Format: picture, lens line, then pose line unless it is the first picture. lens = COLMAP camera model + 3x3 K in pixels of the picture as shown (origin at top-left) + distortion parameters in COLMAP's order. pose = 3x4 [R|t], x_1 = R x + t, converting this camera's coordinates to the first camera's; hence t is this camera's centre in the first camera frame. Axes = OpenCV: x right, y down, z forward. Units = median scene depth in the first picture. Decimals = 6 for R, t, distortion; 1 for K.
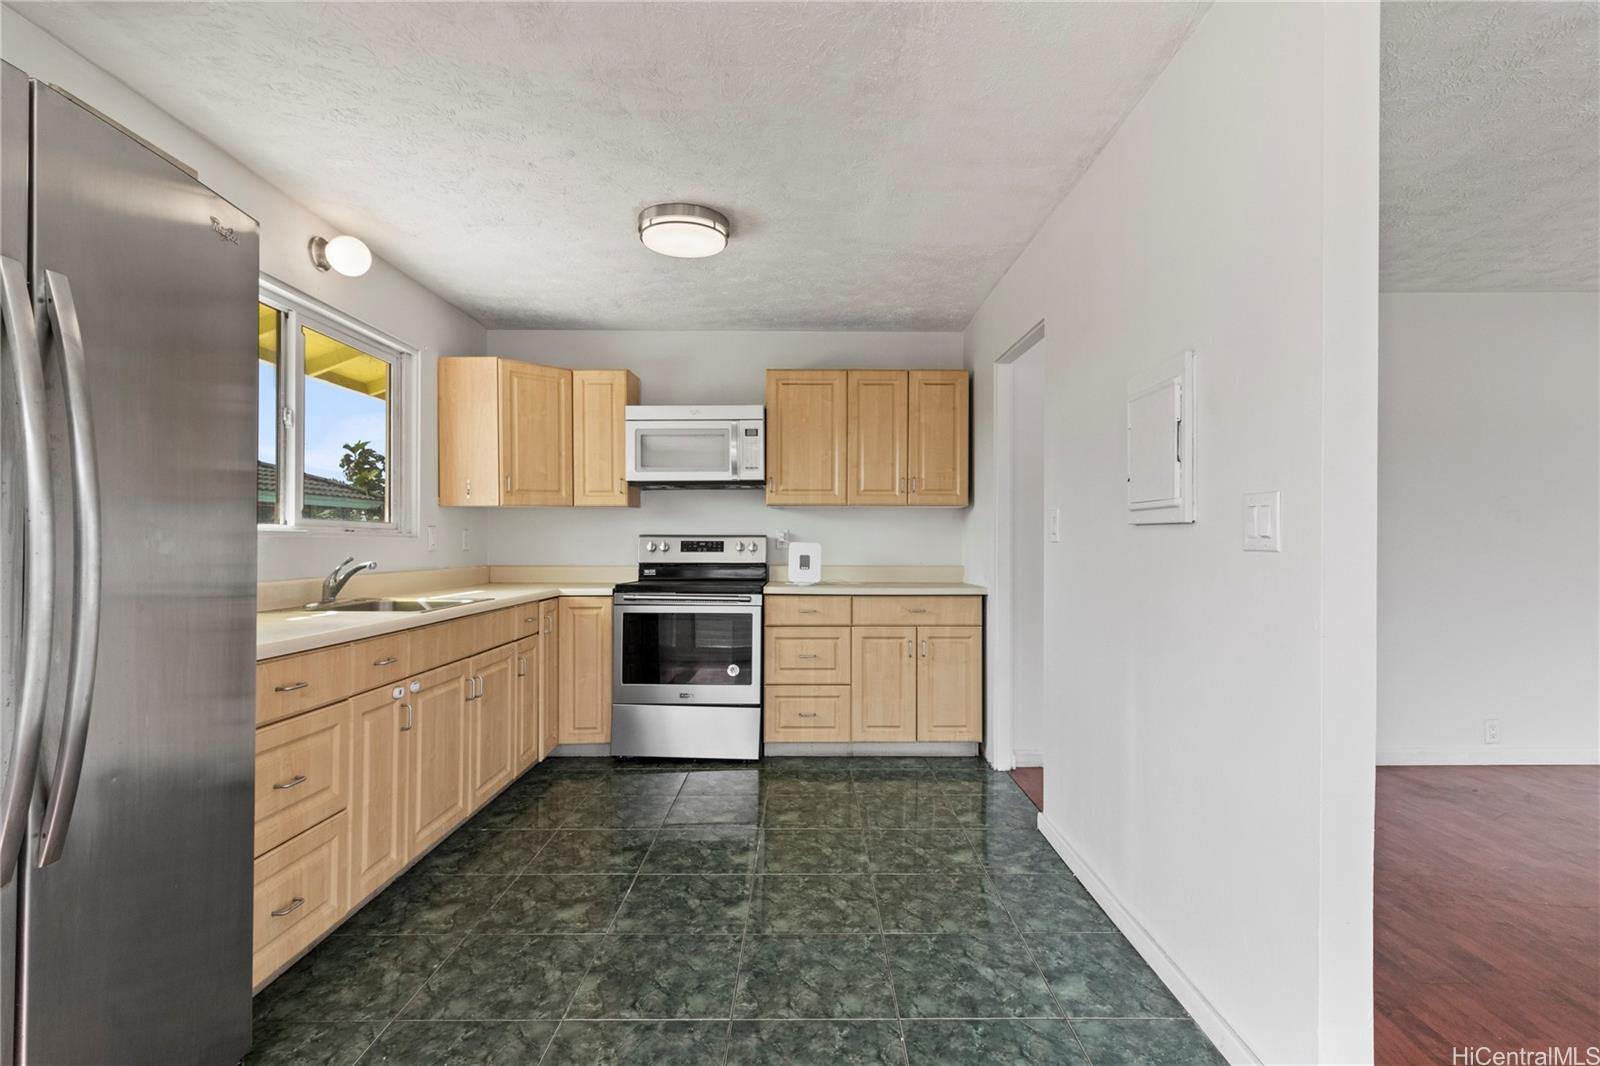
lens RADIAL K [[770.1, 0, 802.1], [0, 770.1, 529.4], [0, 0, 1]] dist [-0.004229, -0.000364]
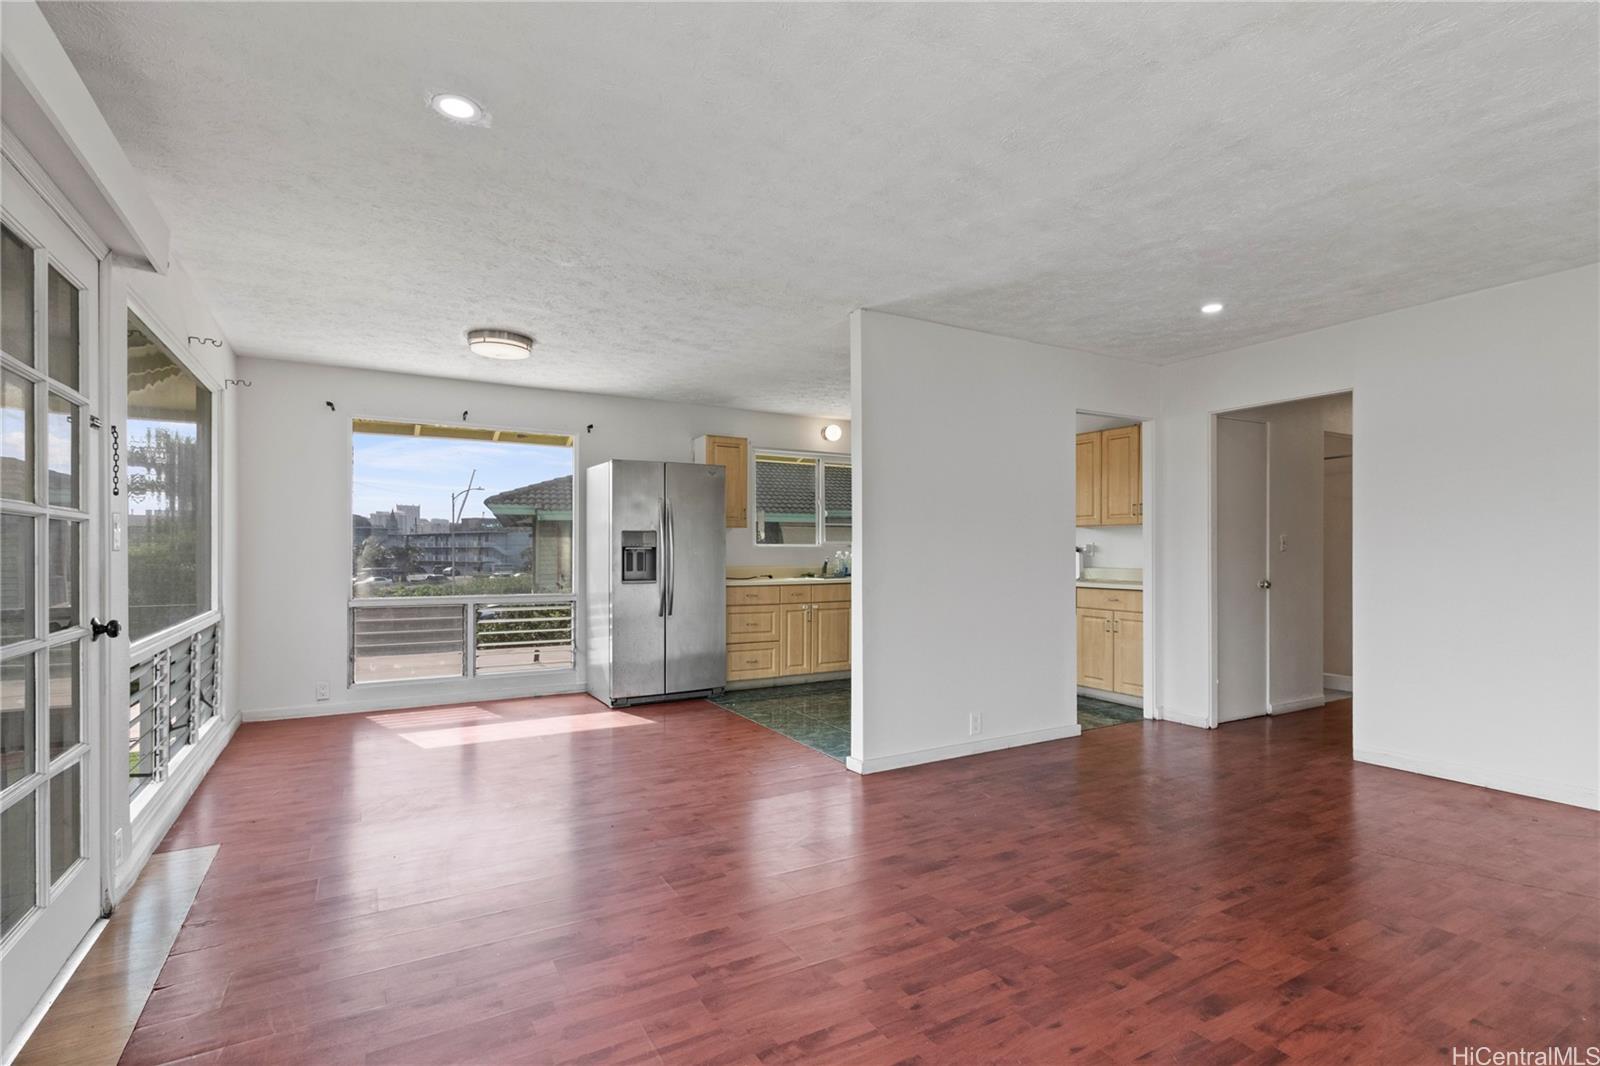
lens RADIAL K [[770.1, 0, 805.4], [0, 770.1, 546.2], [0, 0, 1]] dist [-0.004229, -0.000364]
pose [[0.483266, -0.010256, -0.875413, 1.422418], [0.011556, 0.999919, -0.005336, 0.010681], [0.875397, -0.007538, 0.483346, -0.232961]]
